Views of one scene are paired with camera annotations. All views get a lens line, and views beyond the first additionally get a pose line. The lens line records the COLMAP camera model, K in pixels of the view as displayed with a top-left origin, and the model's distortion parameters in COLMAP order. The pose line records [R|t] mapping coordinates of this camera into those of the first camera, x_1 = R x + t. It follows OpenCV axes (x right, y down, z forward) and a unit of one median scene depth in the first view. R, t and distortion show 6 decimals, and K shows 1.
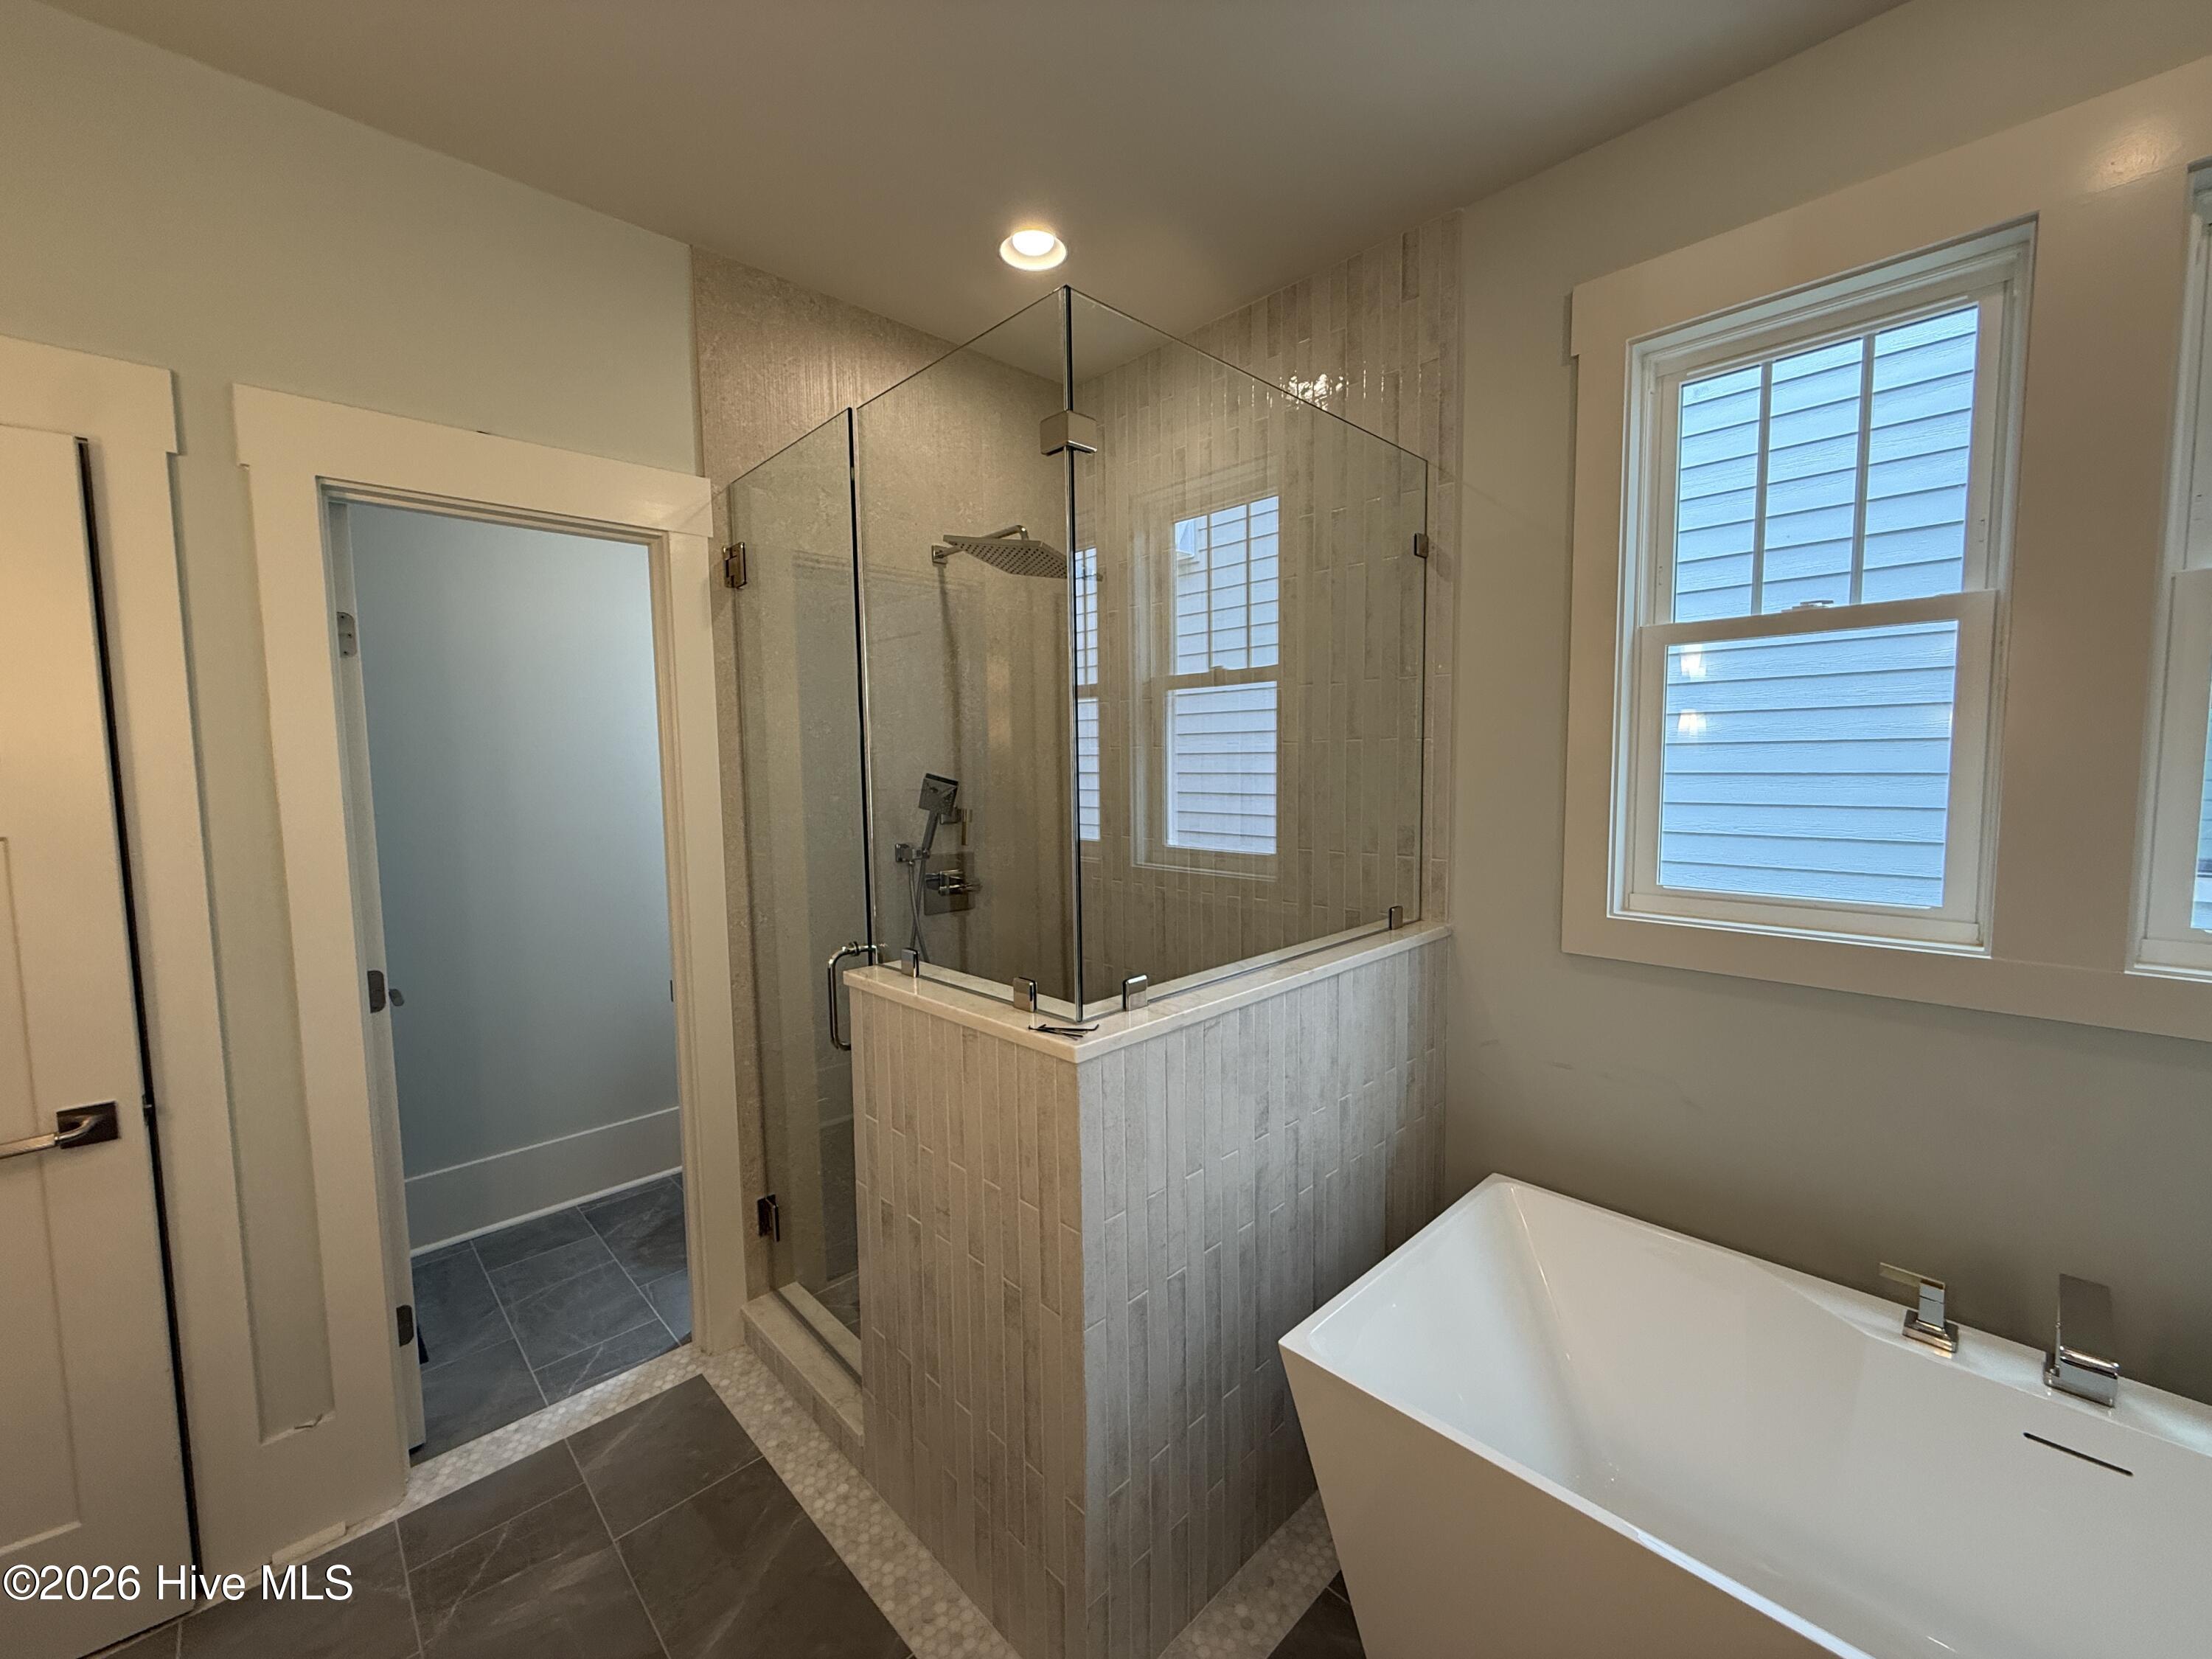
lens RADIAL K [[883.0, 0, 1100.7], [0, 883.0, 828.4], [0, 0, 1]] dist [0.001090, 0.000255]
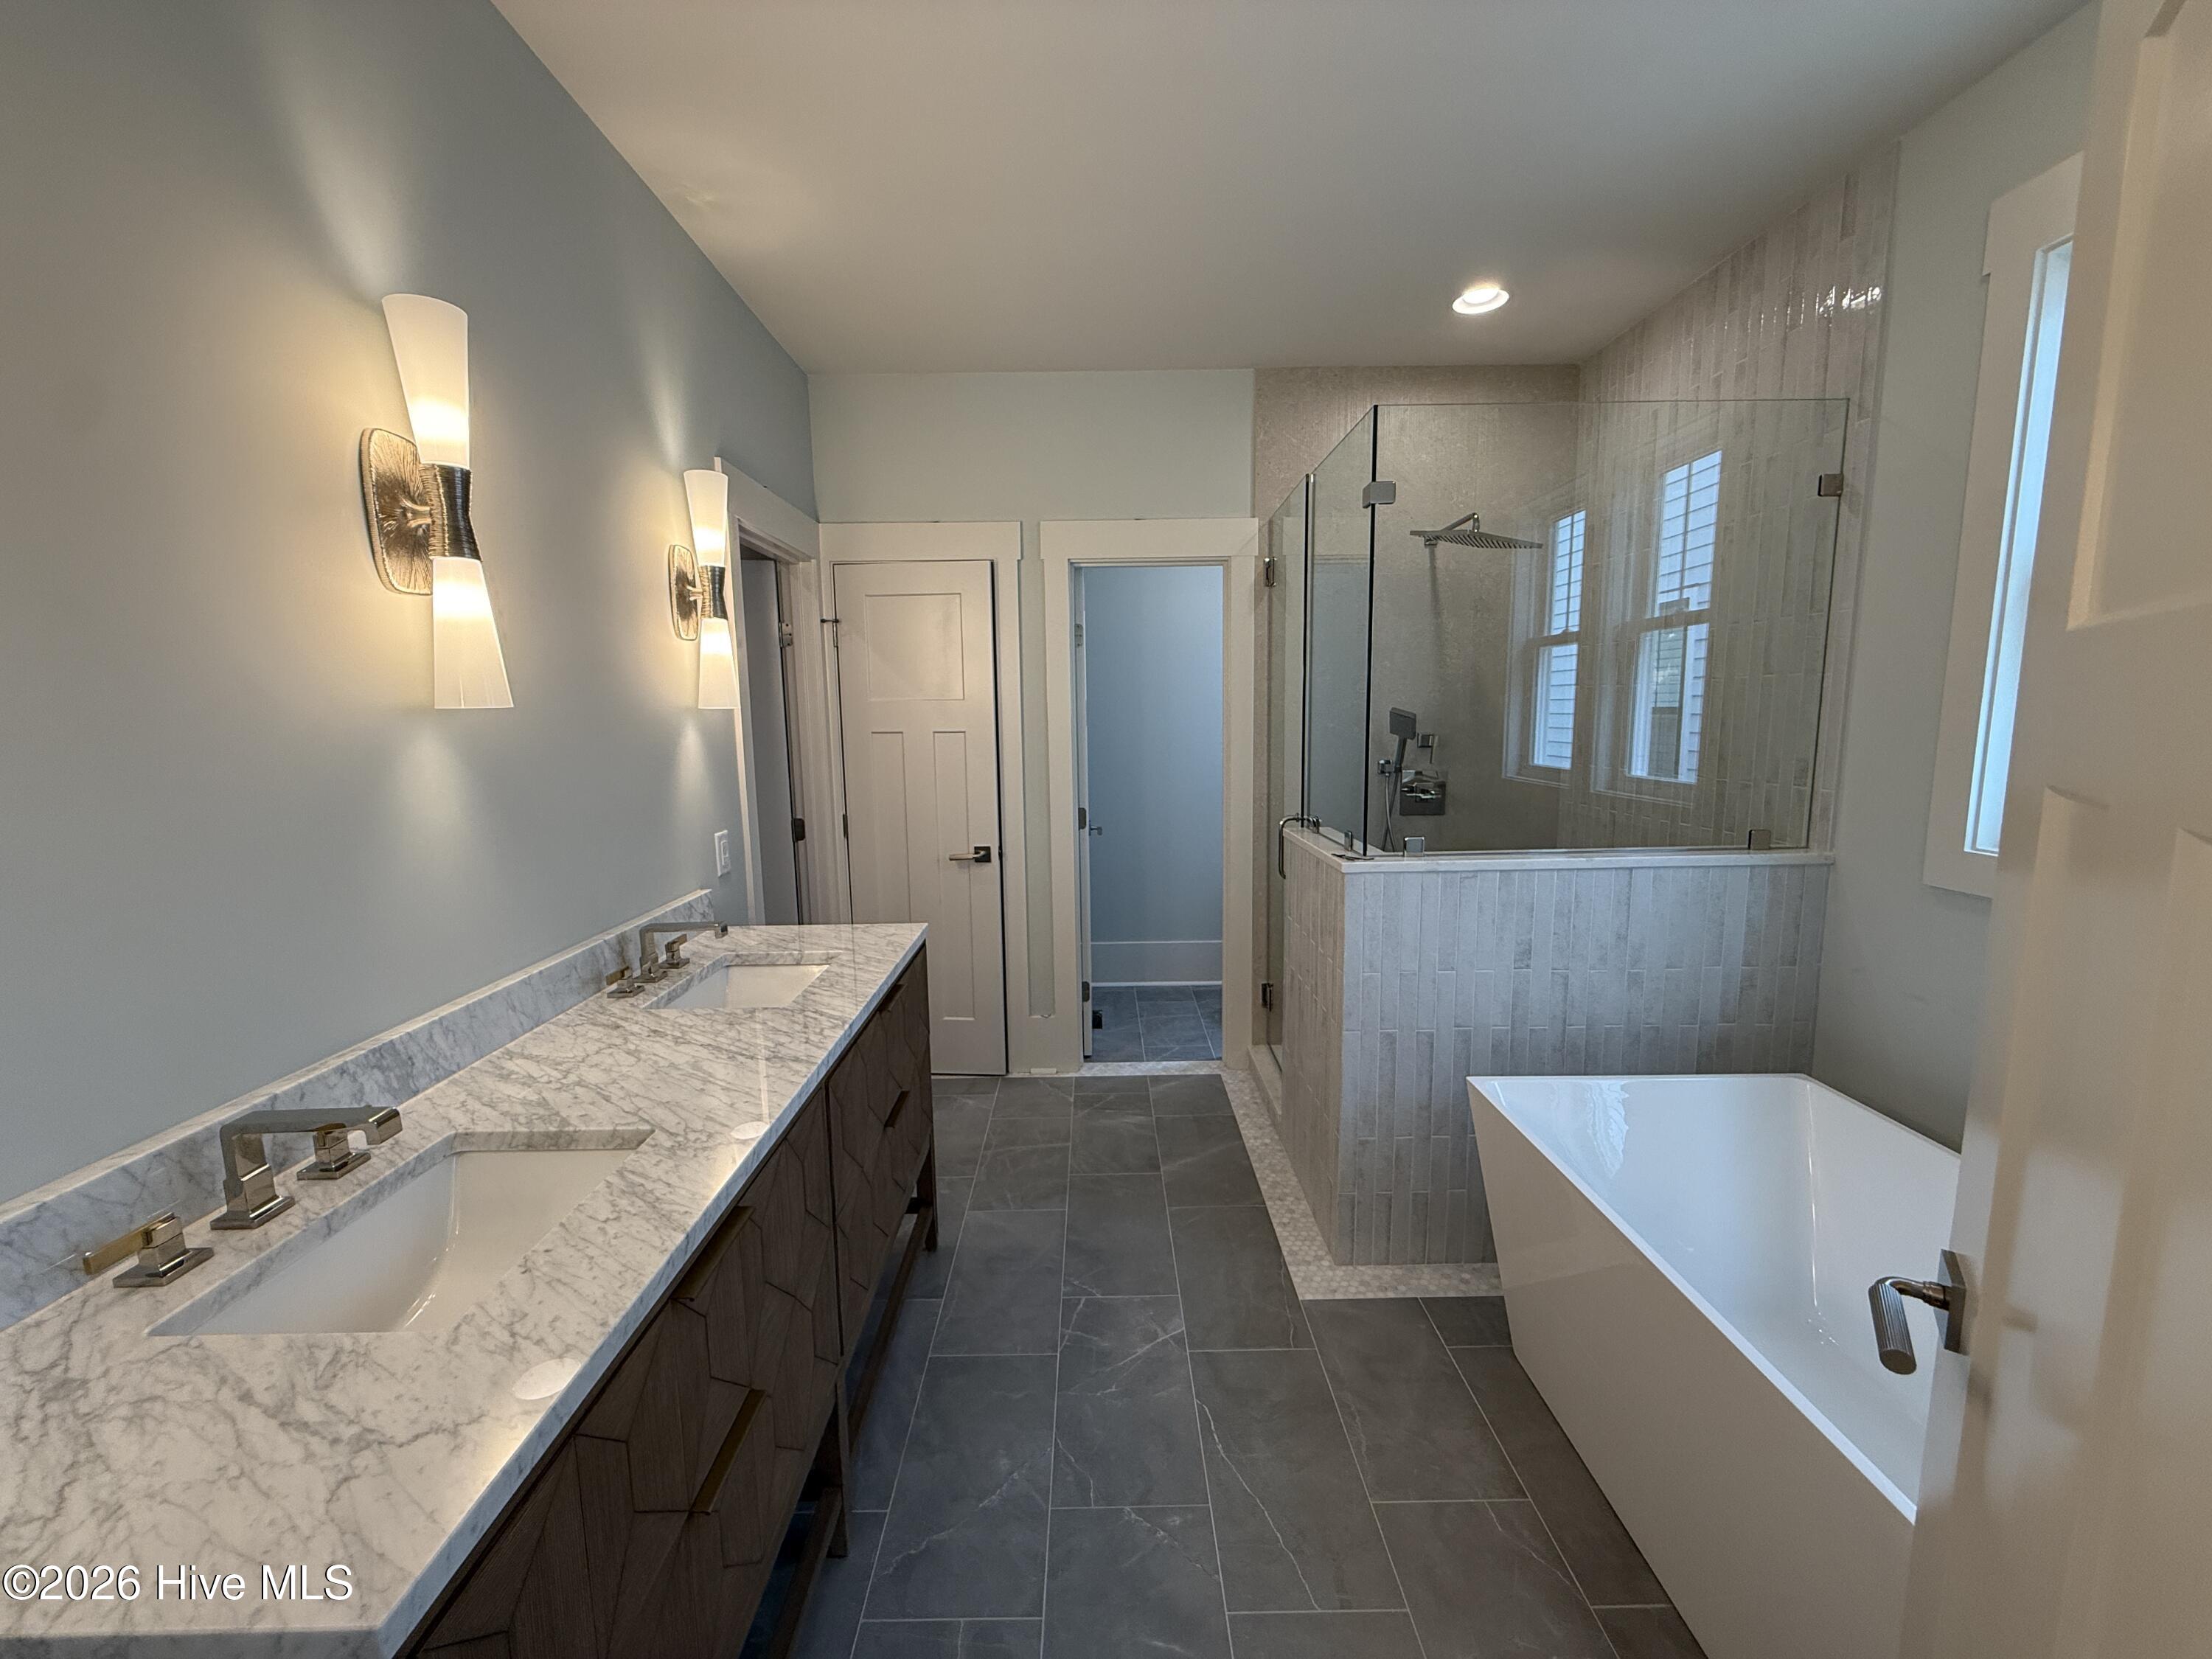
lens RADIAL K [[883.0, 0, 1100.7], [0, 883.0, 828.4], [0, 0, 1]] dist [0.001090, 0.000255]
pose [[0.725149, 0.094036, -0.682141, 0.526383], [-0.050698, 0.995234, 0.083302, 0.040184], [0.686723, -0.025823, 0.726461, -0.379646]]
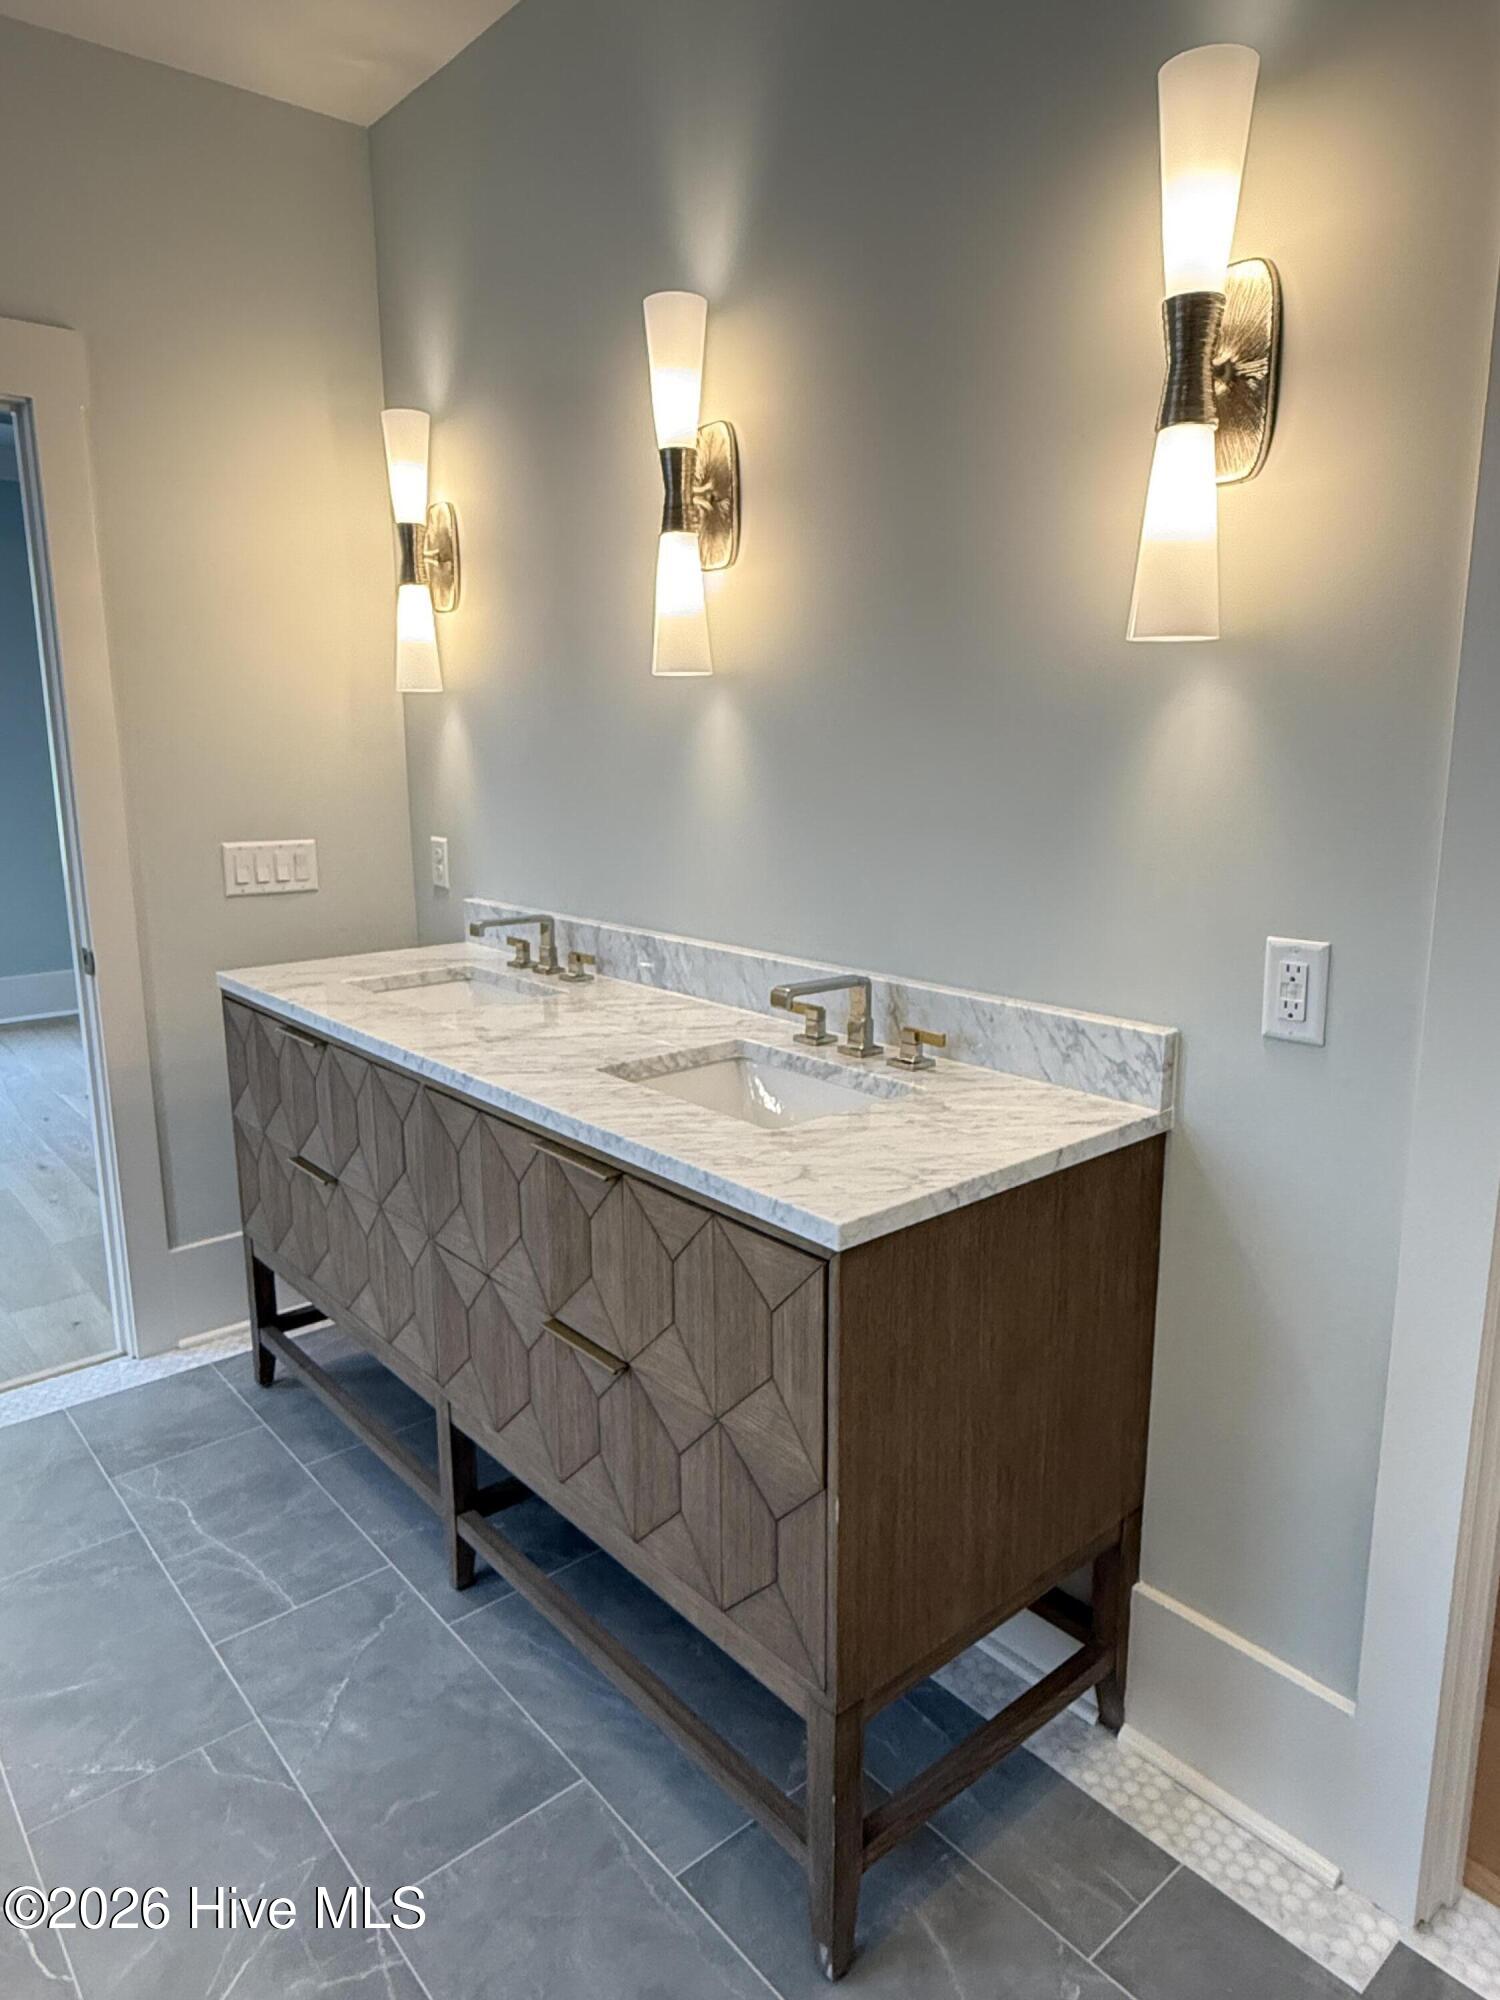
lens RADIAL K [[1279.0, 0, 748.3], [0, 1279.0, 997.7], [0, 0, 1]] dist [-0.001961, -0.000607]
pose [[-0.997527, 0.007519, 0.069887, -0.465121], [0.026839, 0.959672, 0.279839, -0.009493], [-0.064965, 0.281023, -0.957500, 0.927784]]
